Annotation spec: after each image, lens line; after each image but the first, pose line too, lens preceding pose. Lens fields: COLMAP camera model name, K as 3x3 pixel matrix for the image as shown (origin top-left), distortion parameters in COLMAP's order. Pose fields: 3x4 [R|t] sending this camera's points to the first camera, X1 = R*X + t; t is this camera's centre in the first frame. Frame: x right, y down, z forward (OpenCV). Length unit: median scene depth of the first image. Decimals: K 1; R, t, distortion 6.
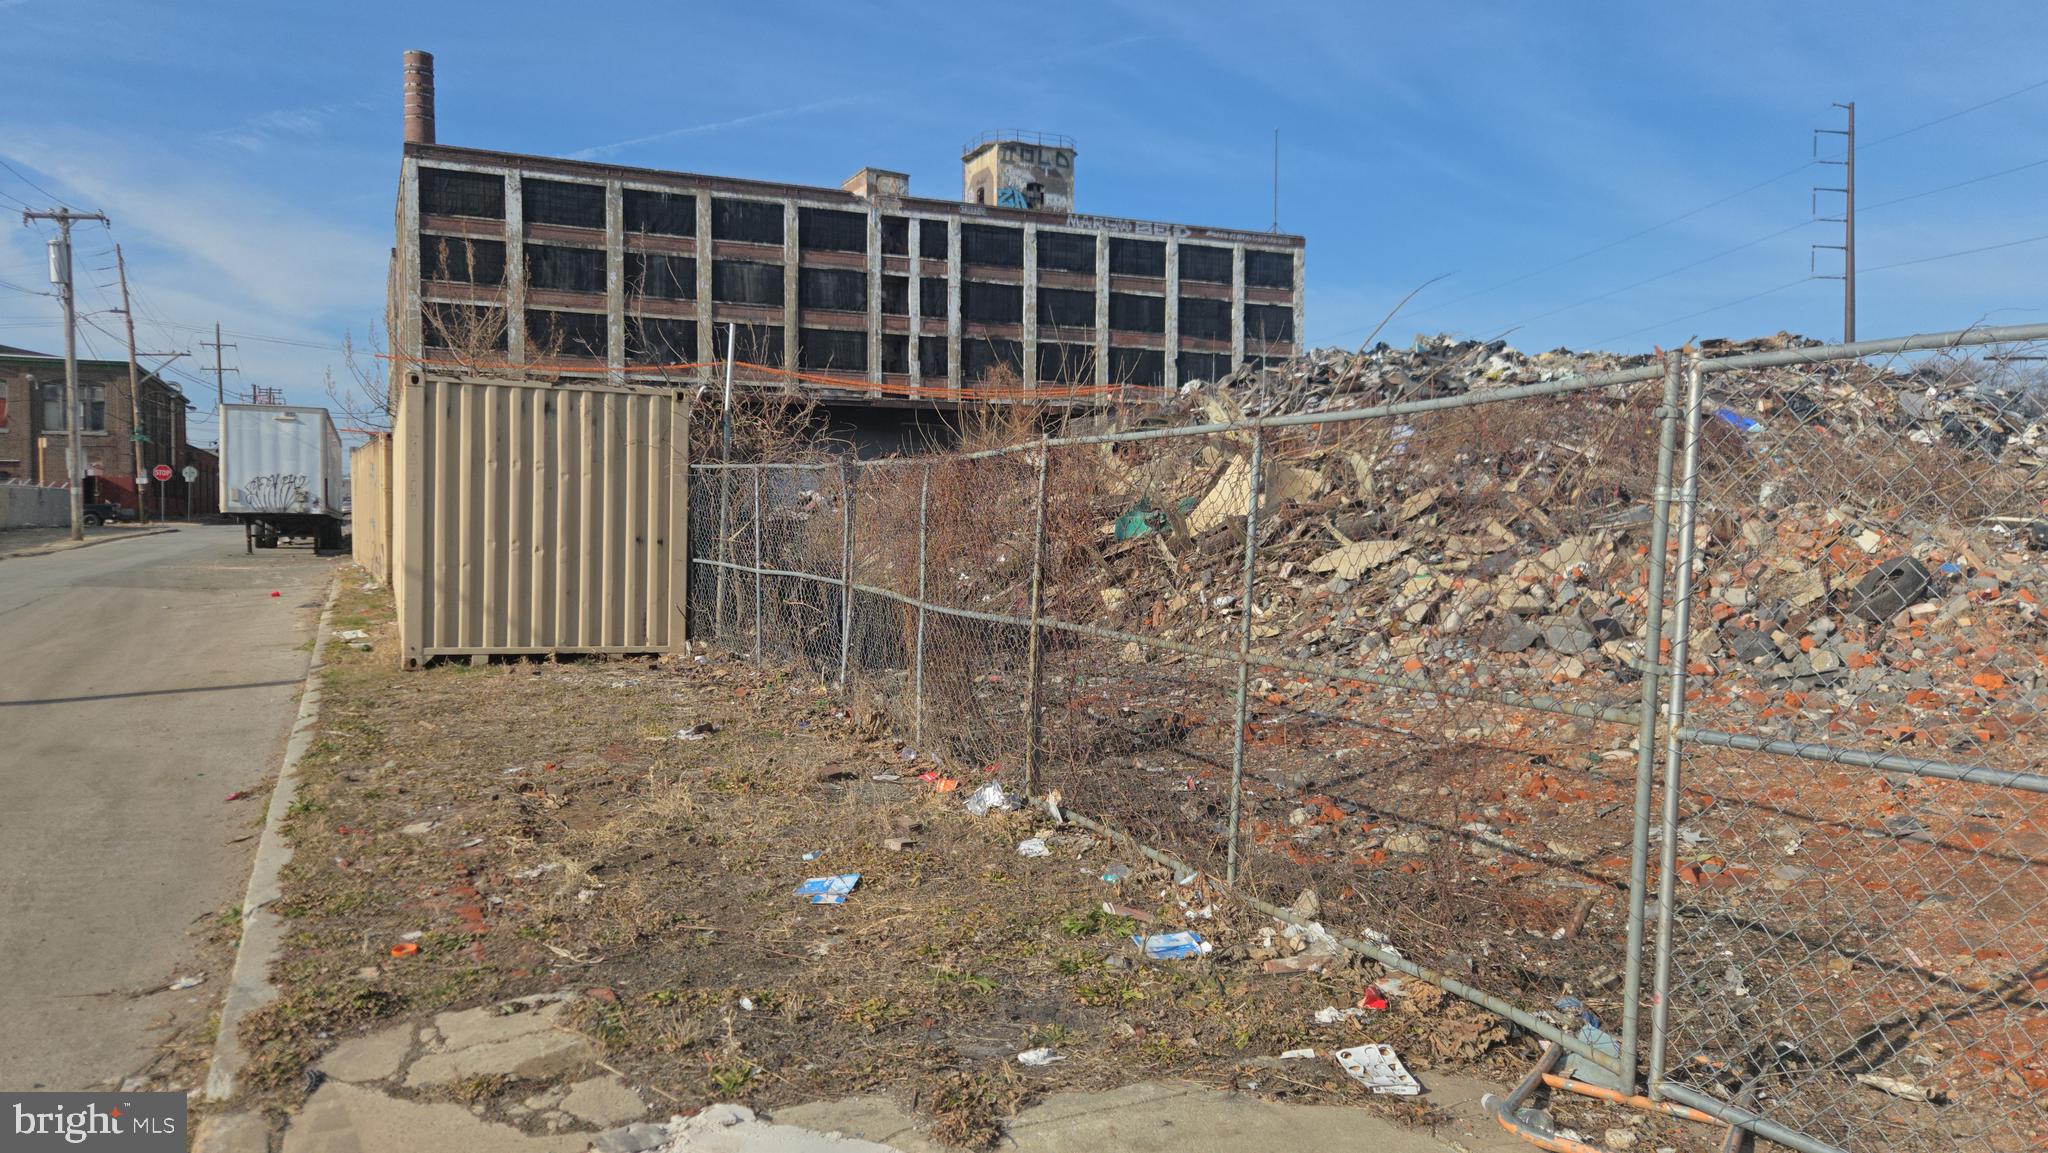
lens RADIAL K [[1425.9, 0, 1024.6], [0, 1425.9, 539.8], [0, 0, 1]] dist [0.004321, 0.000178]
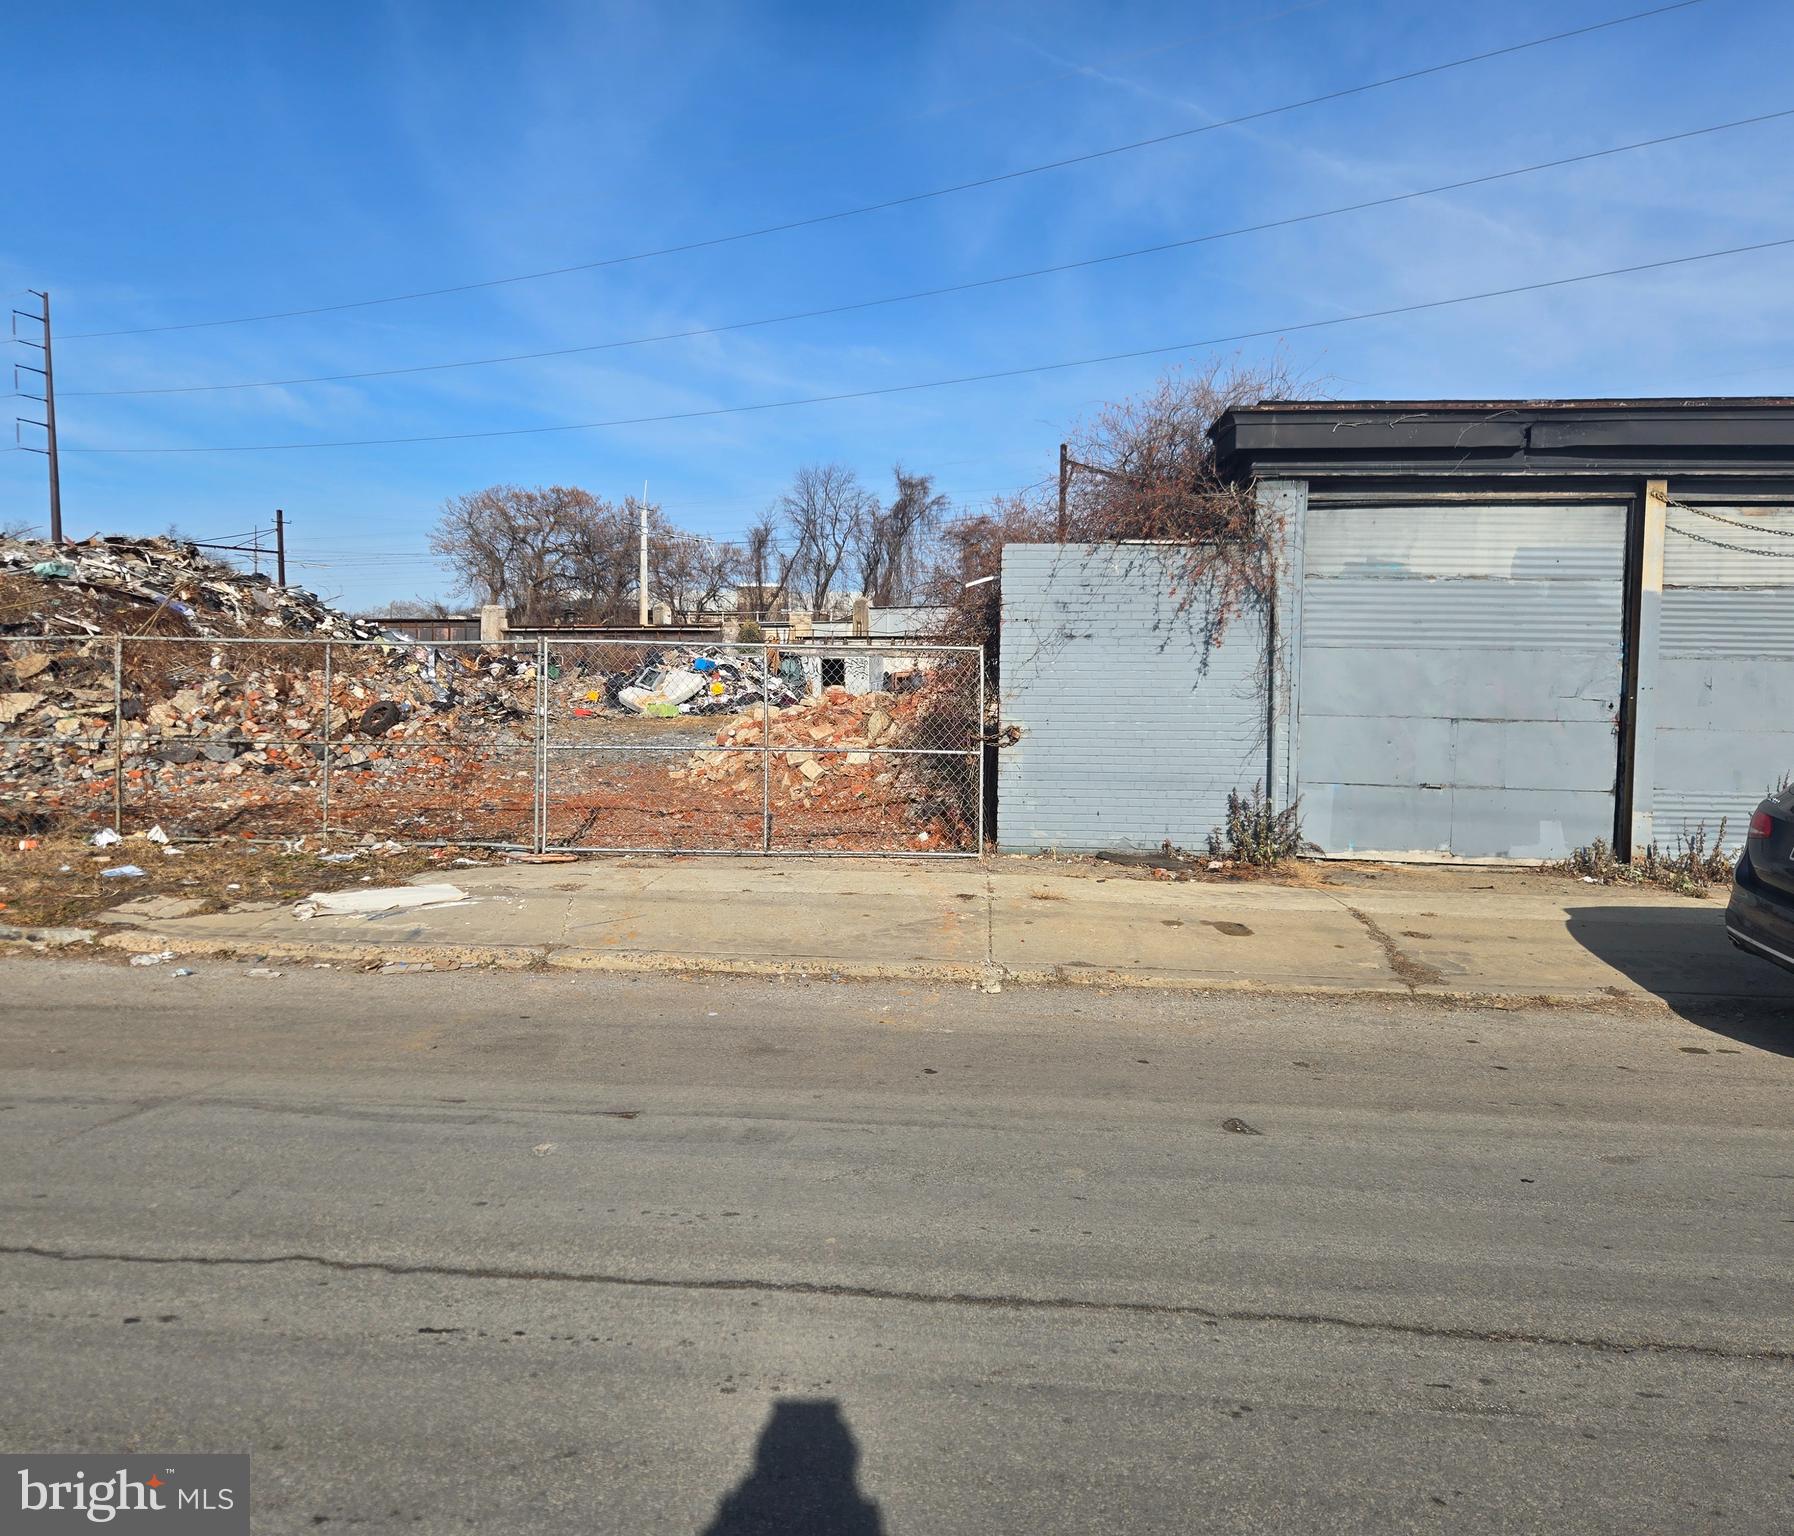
lens RADIAL K [[1404.6, 0, 897.7], [0, 1404.6, 735.8], [0, 0, 1]] dist [0.065002, -0.055549]
pose [[0.435648, -0.032203, 0.899541, -0.621042], [0.002170, 0.999394, 0.034727, -0.004291], [-0.900115, -0.013177, 0.435454, -0.346363]]
